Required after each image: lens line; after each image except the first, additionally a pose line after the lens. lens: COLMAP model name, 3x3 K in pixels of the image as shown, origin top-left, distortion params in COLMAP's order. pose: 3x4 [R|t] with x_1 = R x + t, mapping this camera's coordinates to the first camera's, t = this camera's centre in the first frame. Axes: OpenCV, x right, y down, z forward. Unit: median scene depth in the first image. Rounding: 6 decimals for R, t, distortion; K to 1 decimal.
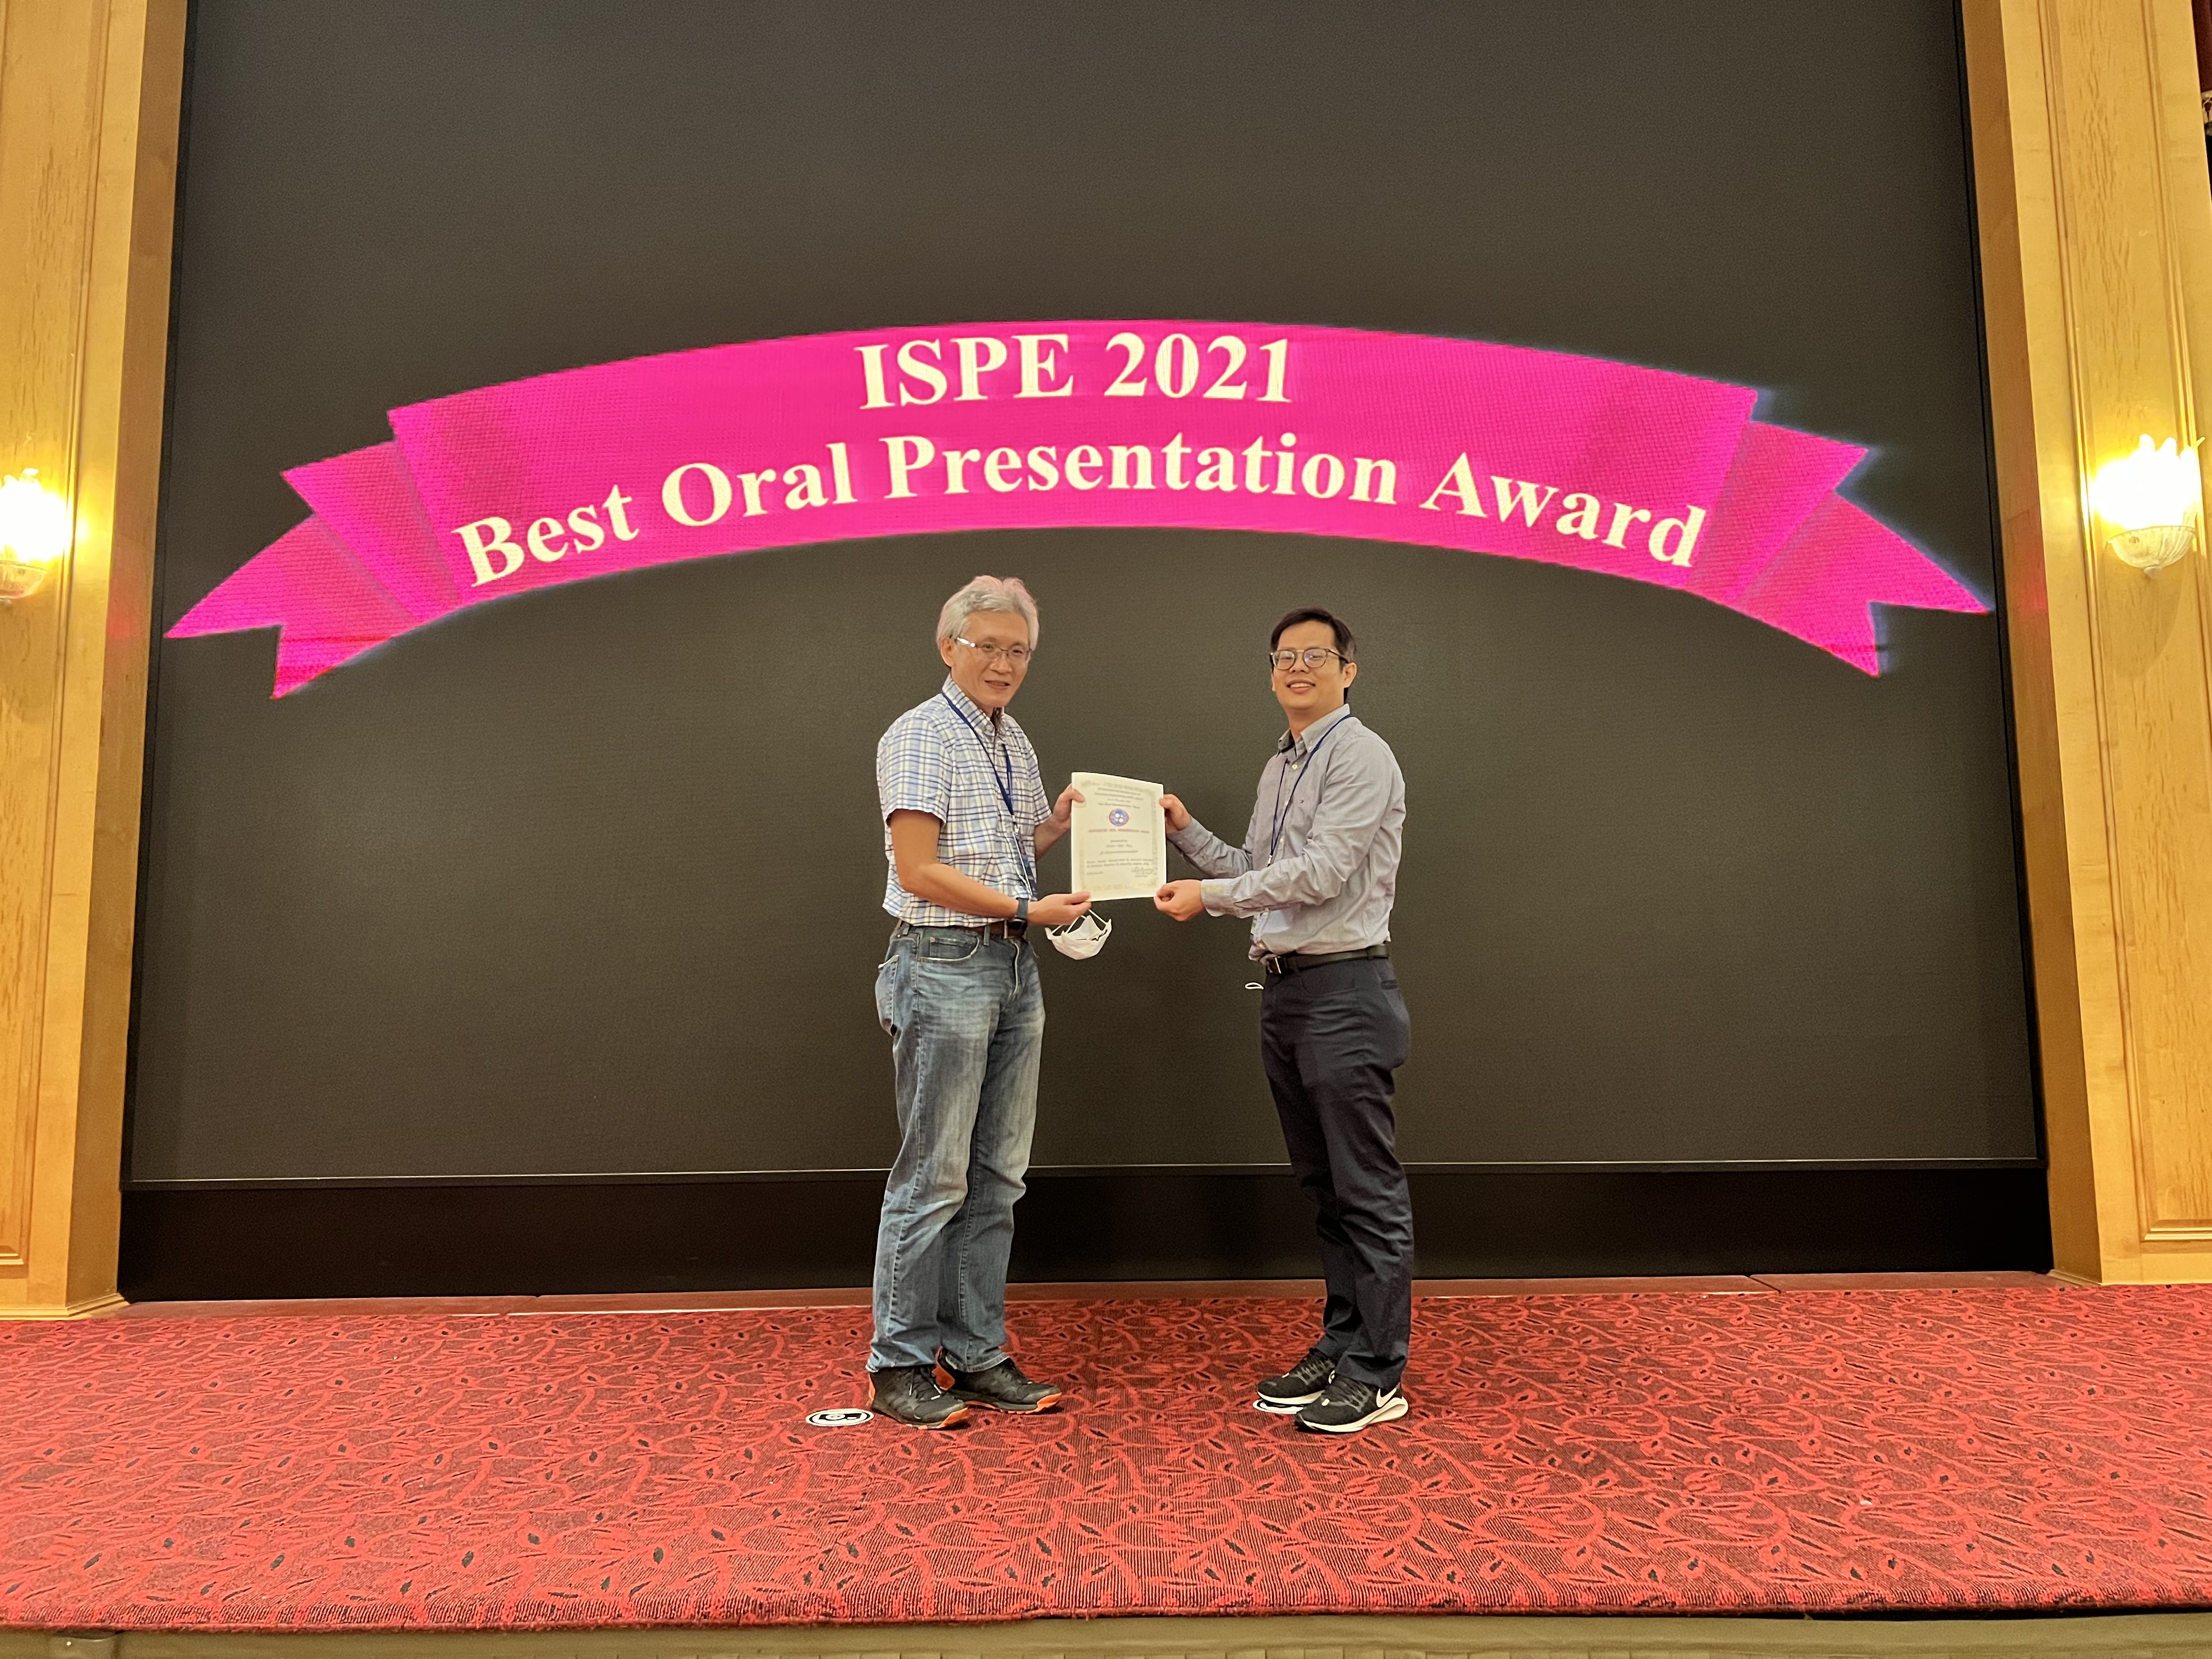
lens RADIAL K [[1678.7, 0, 1113.0], [0, 1678.7, 793.4], [0, 0, 1]] dist [0.040448, -0.046369]
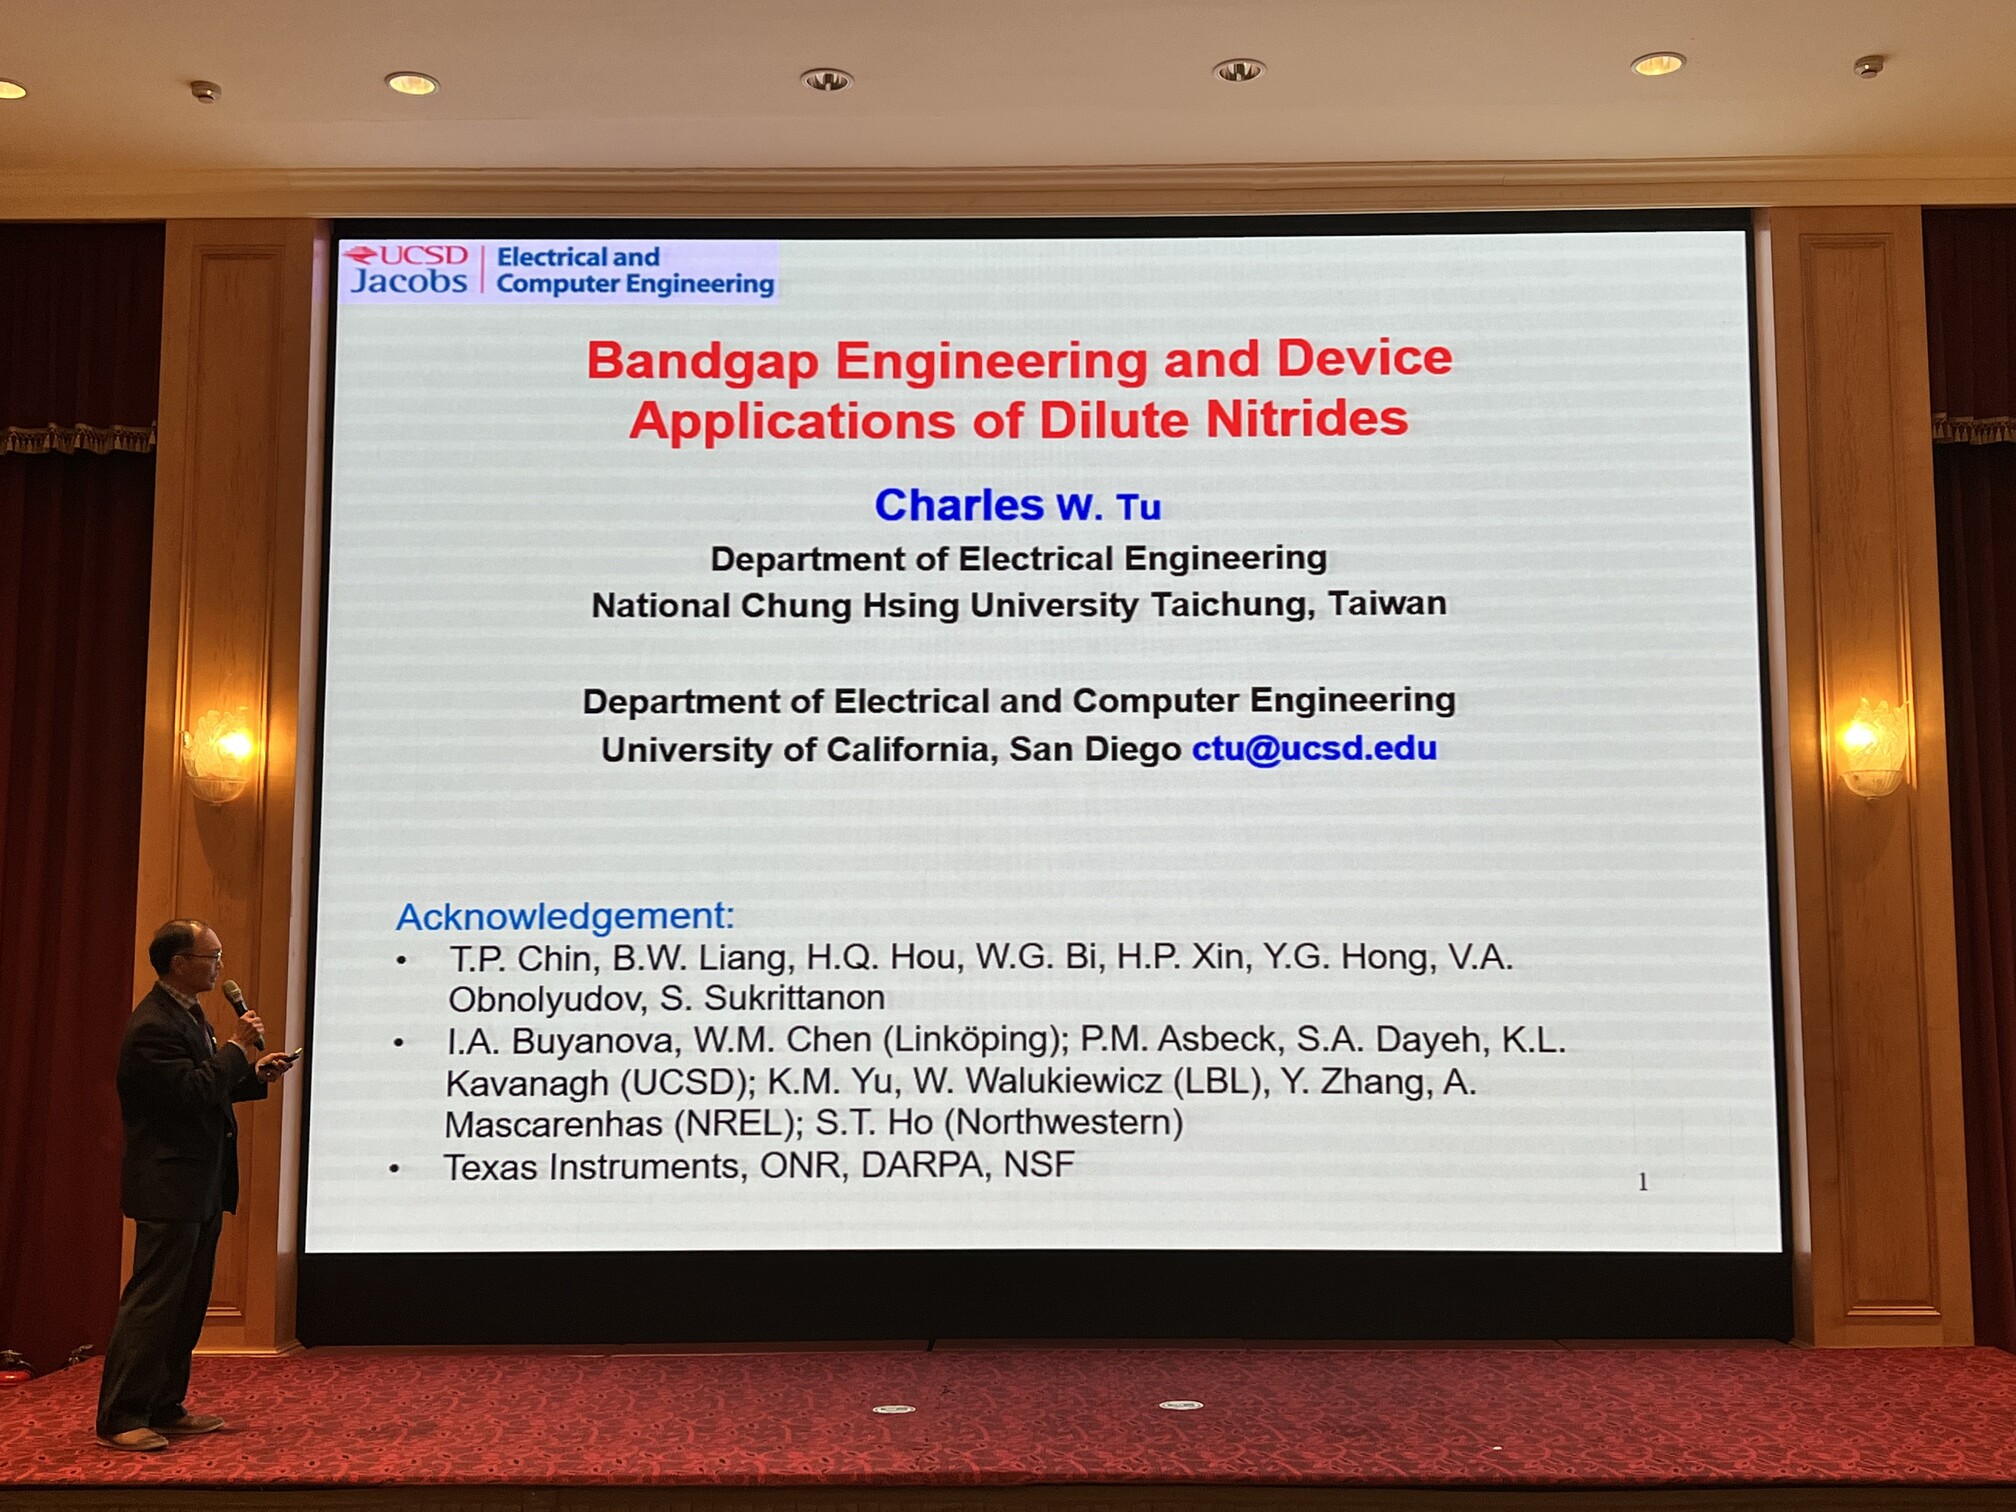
lens RADIAL K [[2324.8, 0, 1030.8], [0, 2324.8, 738.9], [0, 0, 1]] dist [0.070234, -0.149284]
pose [[0.999916, 0.009035, -0.009346, -0.014908], [-0.008997, 0.999951, 0.004097, -0.183605], [0.009383, -0.004013, 0.999948, -0.814846]]
